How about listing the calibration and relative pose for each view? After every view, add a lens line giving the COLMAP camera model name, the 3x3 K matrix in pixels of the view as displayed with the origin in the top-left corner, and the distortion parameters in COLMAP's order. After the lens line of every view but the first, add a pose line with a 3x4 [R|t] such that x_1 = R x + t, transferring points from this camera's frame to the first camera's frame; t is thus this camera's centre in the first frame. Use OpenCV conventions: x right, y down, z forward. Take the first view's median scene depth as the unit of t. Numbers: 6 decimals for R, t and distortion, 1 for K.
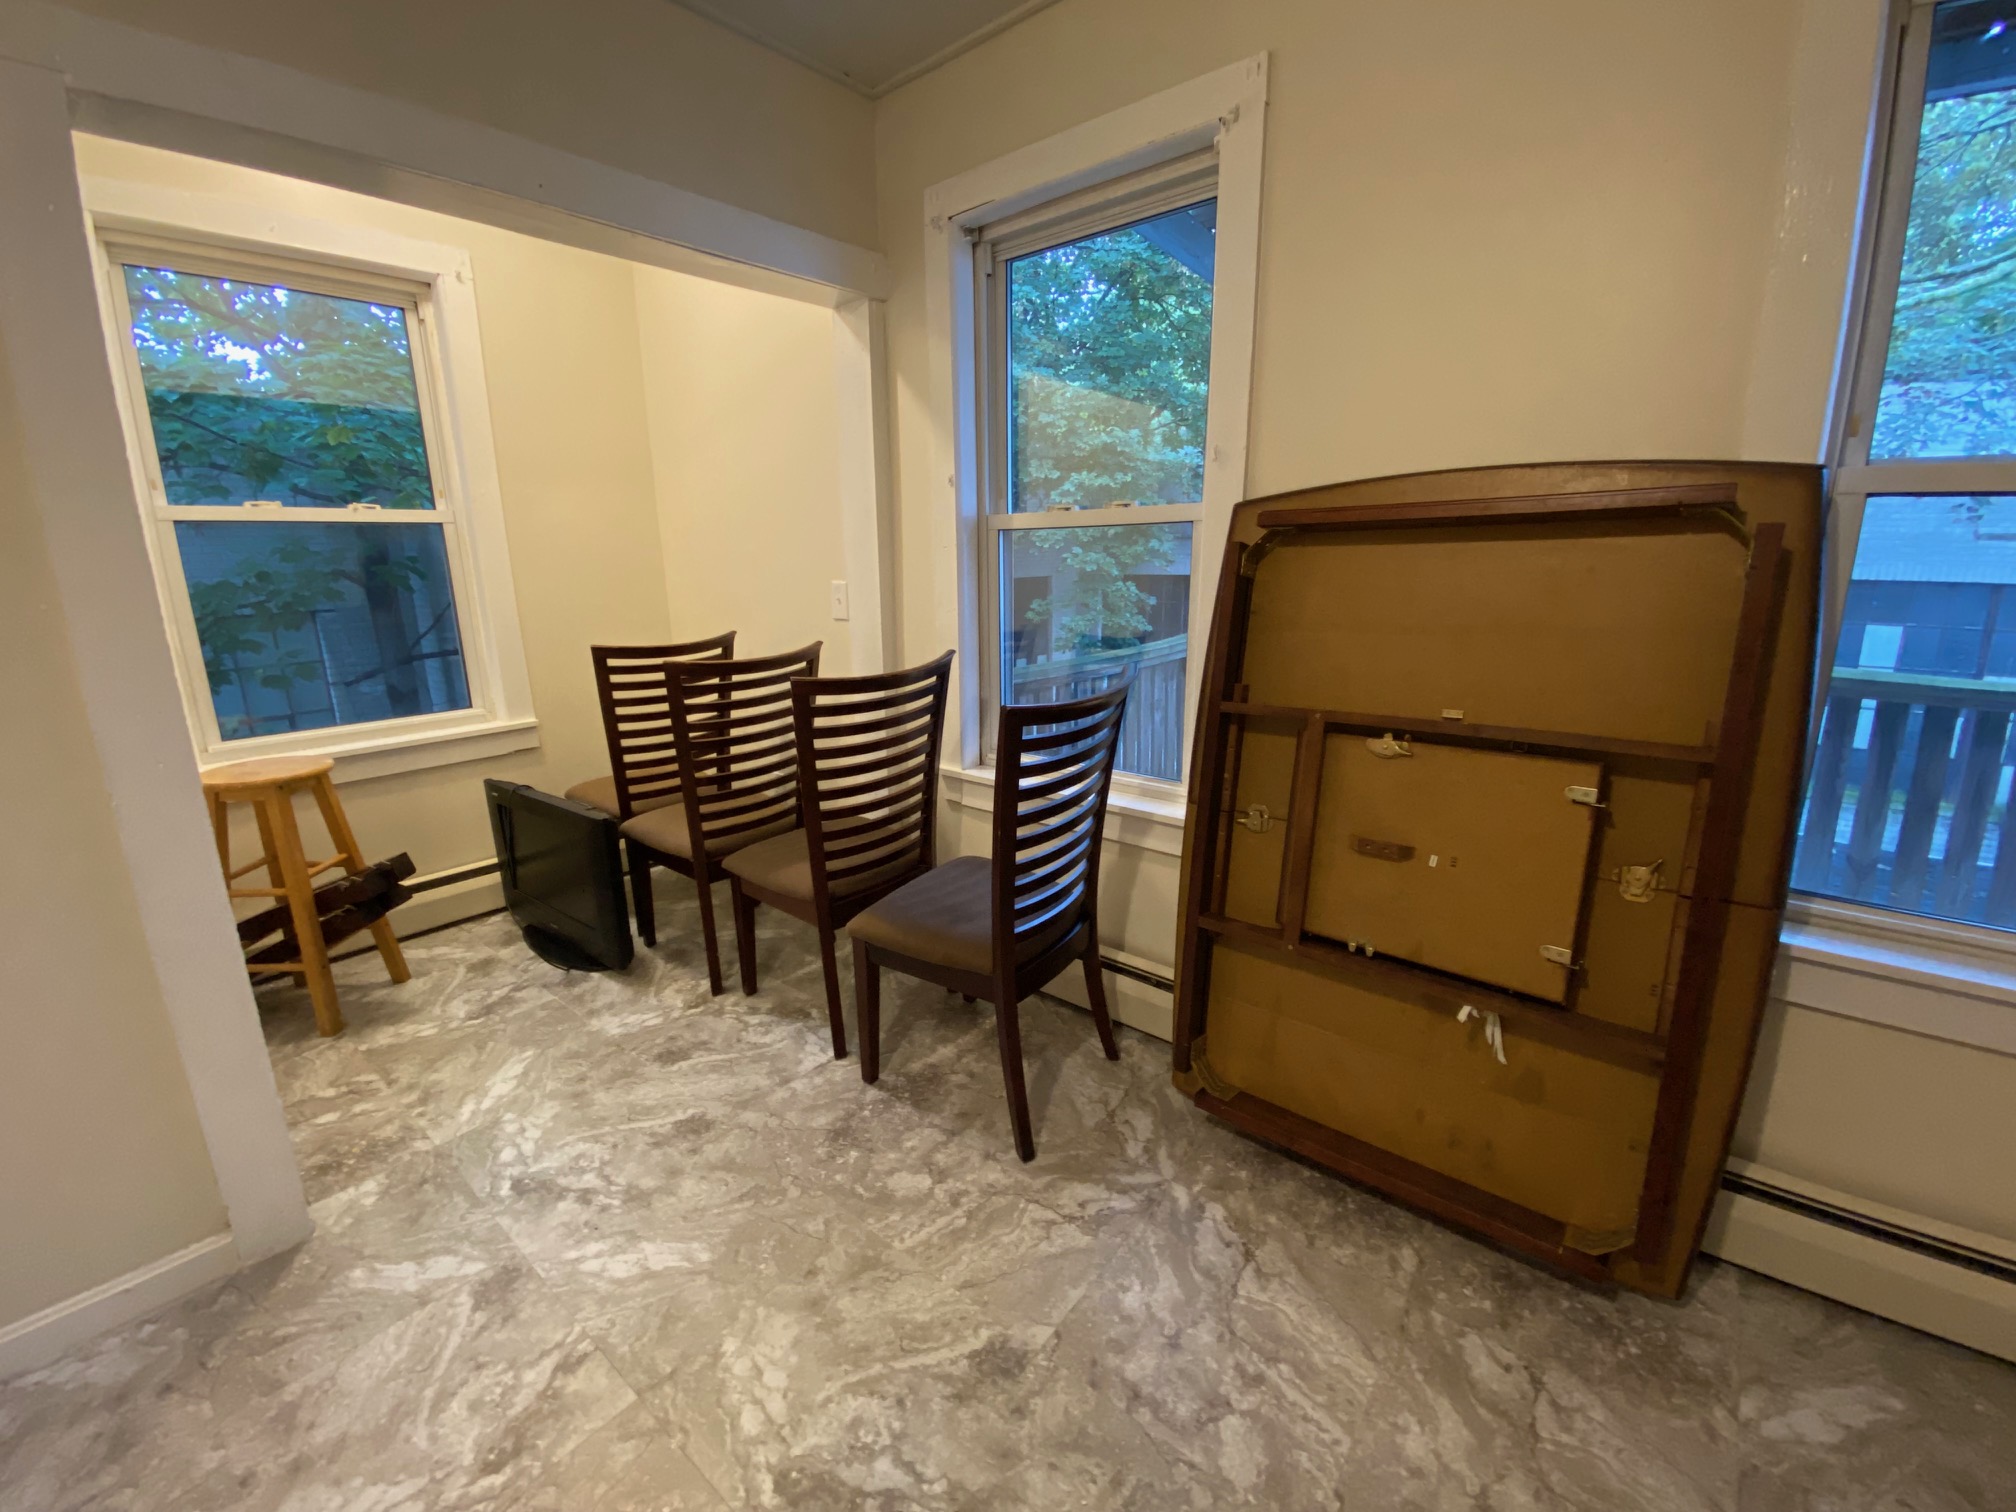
lens RADIAL K [[822.3, 0, 1010.0], [0, 822.3, 749.7], [0, 0, 1]] dist [0.020031, -0.020208]
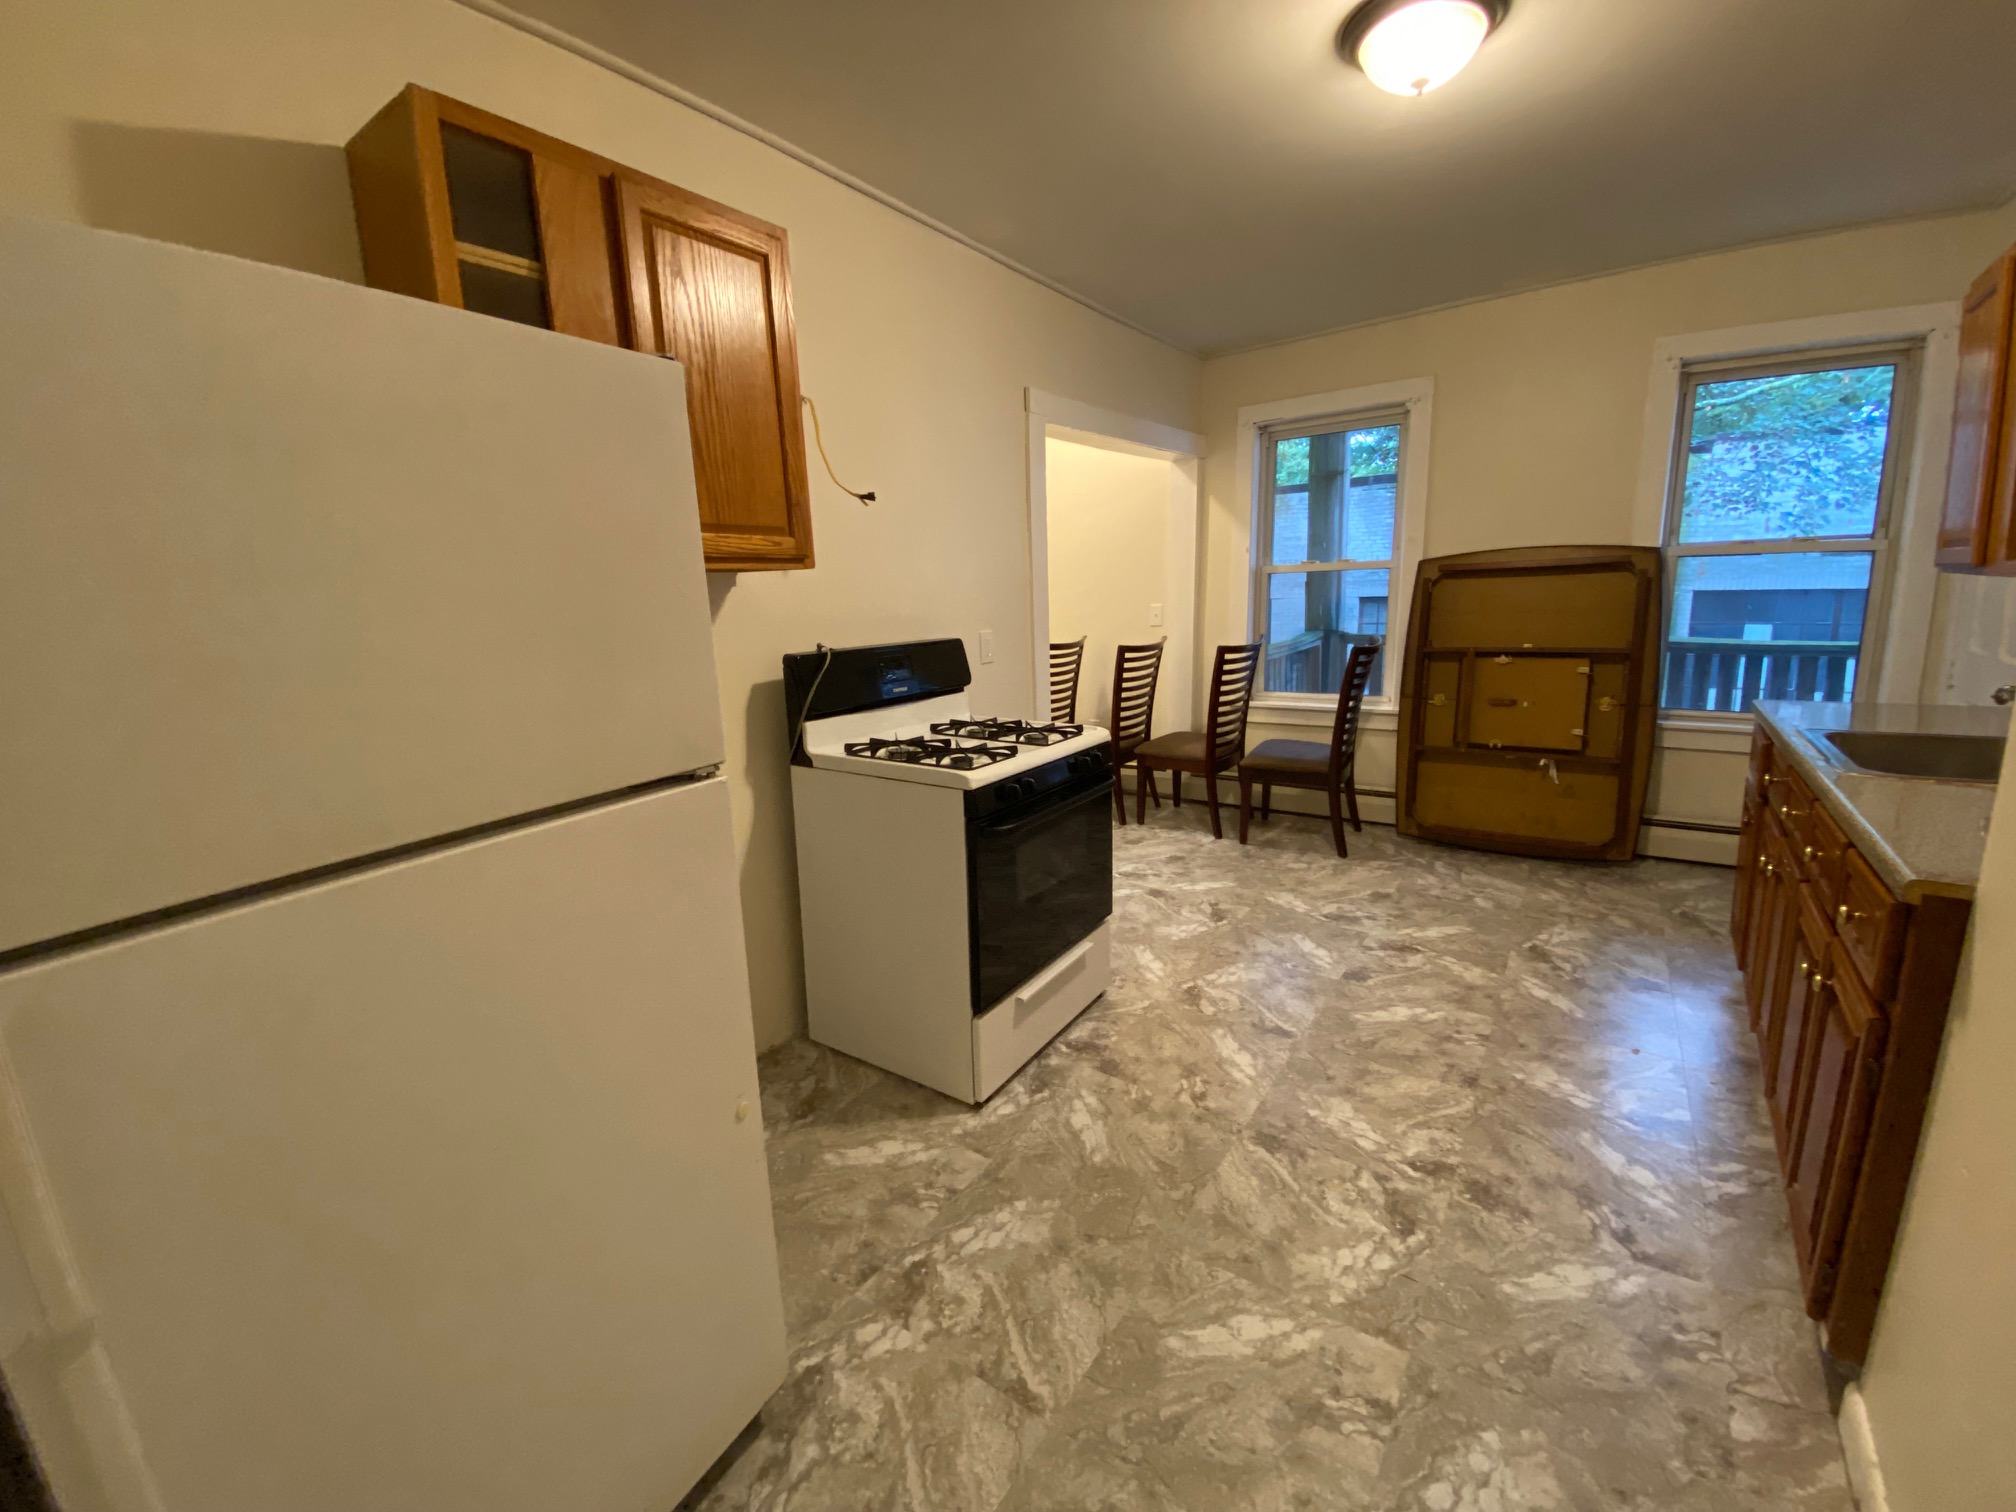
lens RADIAL K [[814.8, 0, 1015.7], [0, 814.8, 742.6], [0, 0, 1]] dist [0.024352, -0.022815]
pose [[0.997656, -0.030723, 0.061141, -1.136319], [0.033429, 0.998483, -0.043753, 0.298126], [-0.059704, 0.045694, 0.997170, -1.322675]]
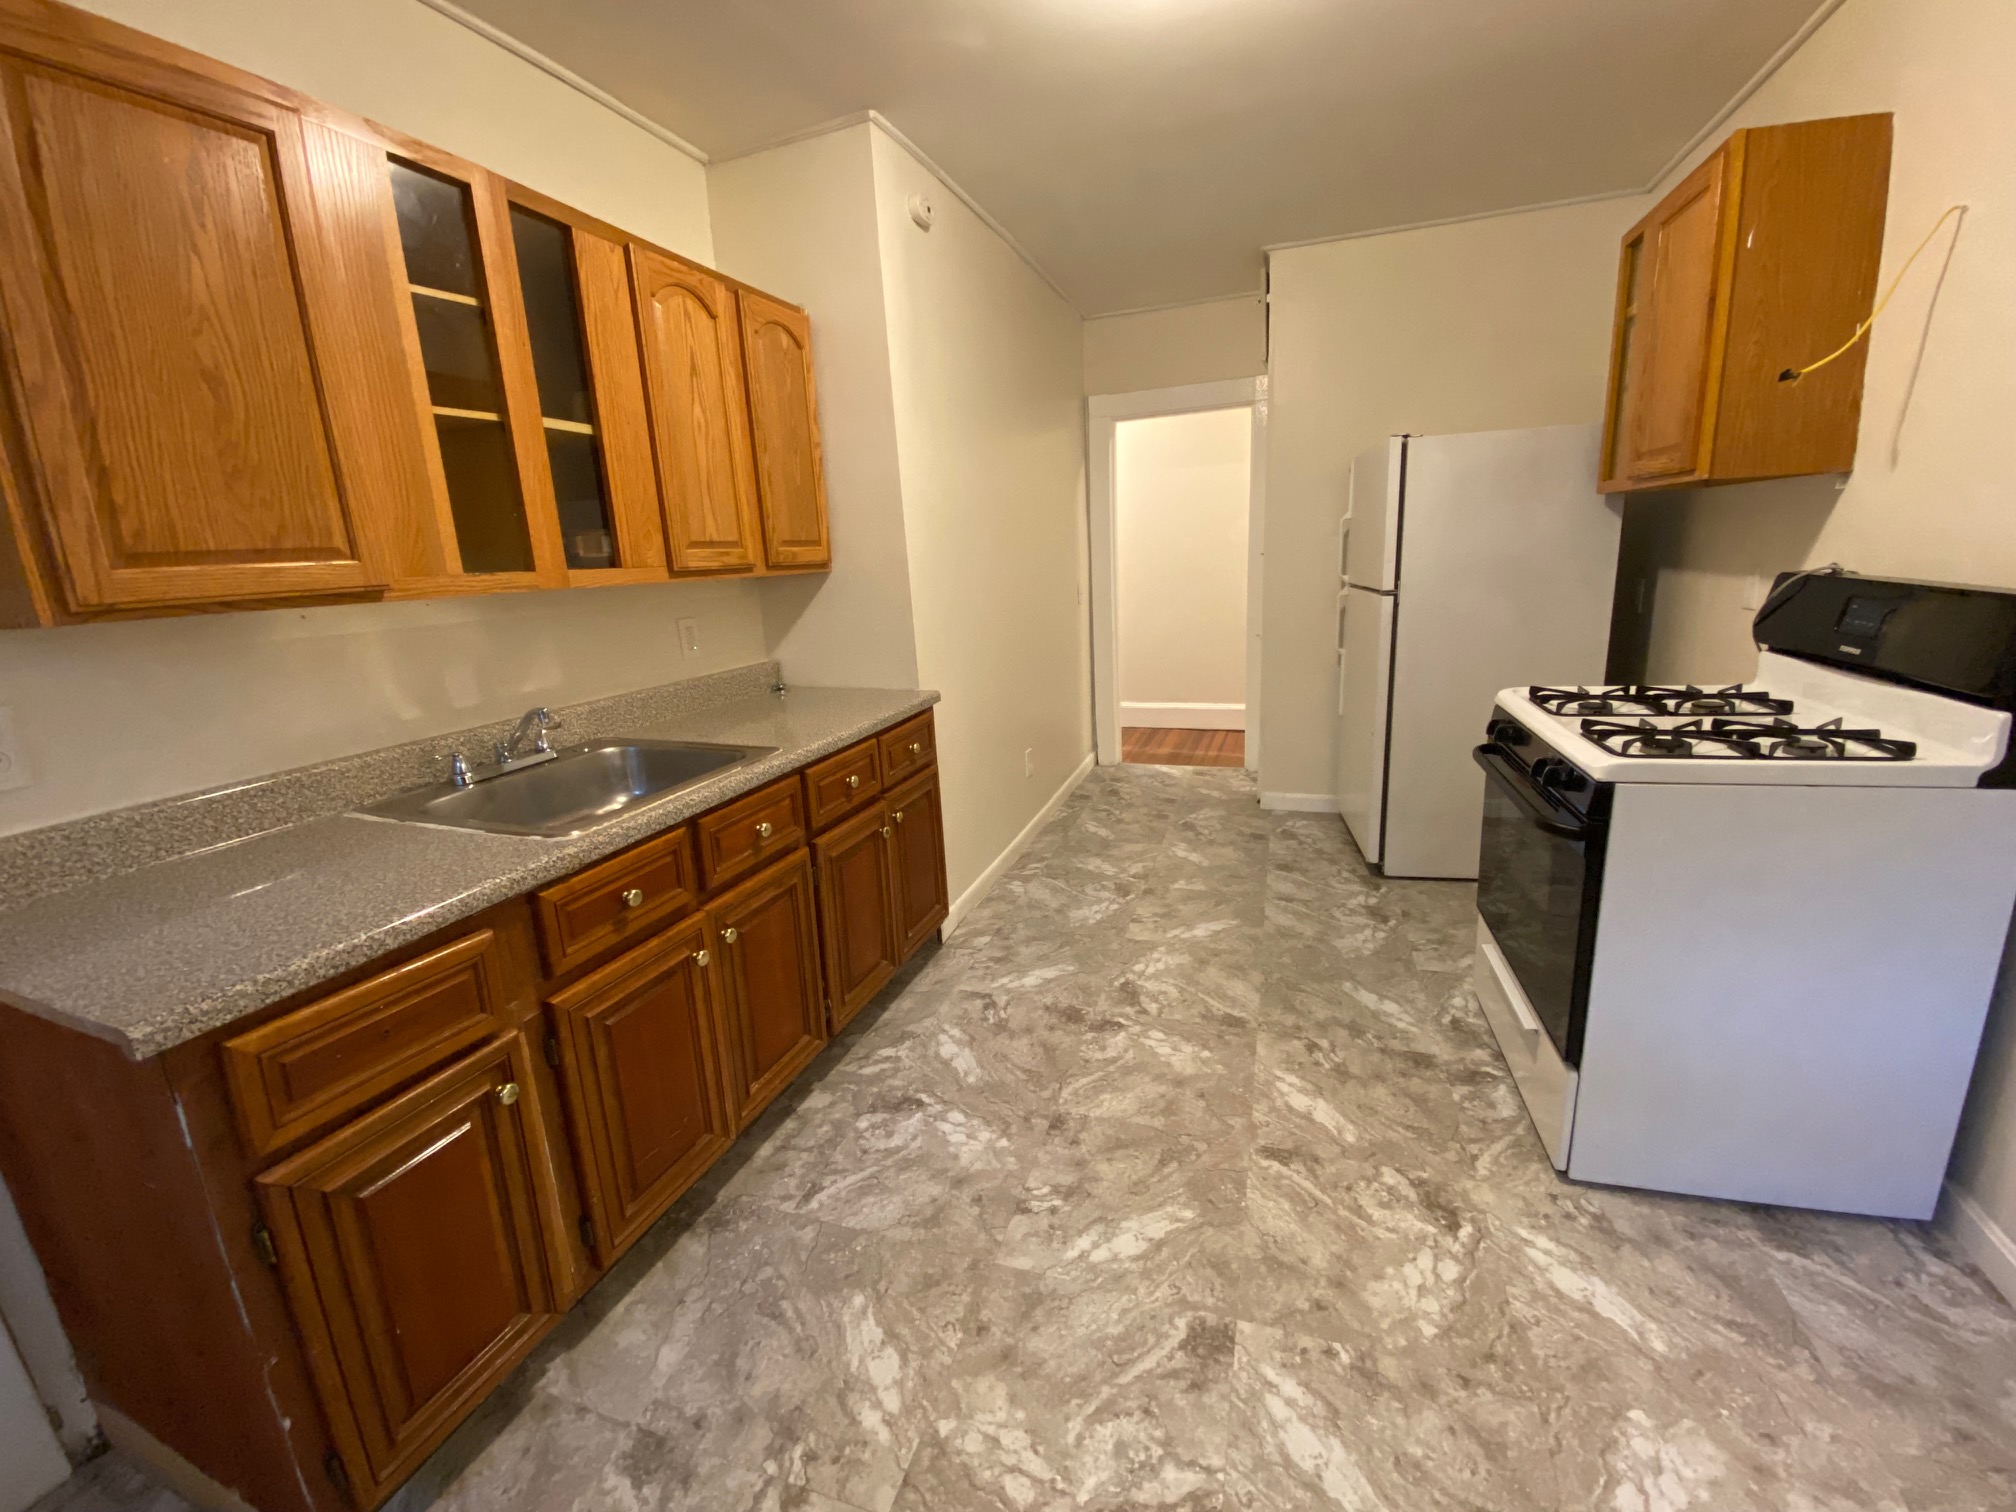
lens RADIAL K [[820.6, 0, 1007.8], [0, 820.6, 750.6], [0, 0, 1]] dist [0.026738, -0.024527]
pose [[-0.936382, 0.138142, -0.322654, 0.120987], [-0.024020, 0.891910, 0.451575, -0.233288], [0.350159, 0.430597, -0.831850, 0.857038]]
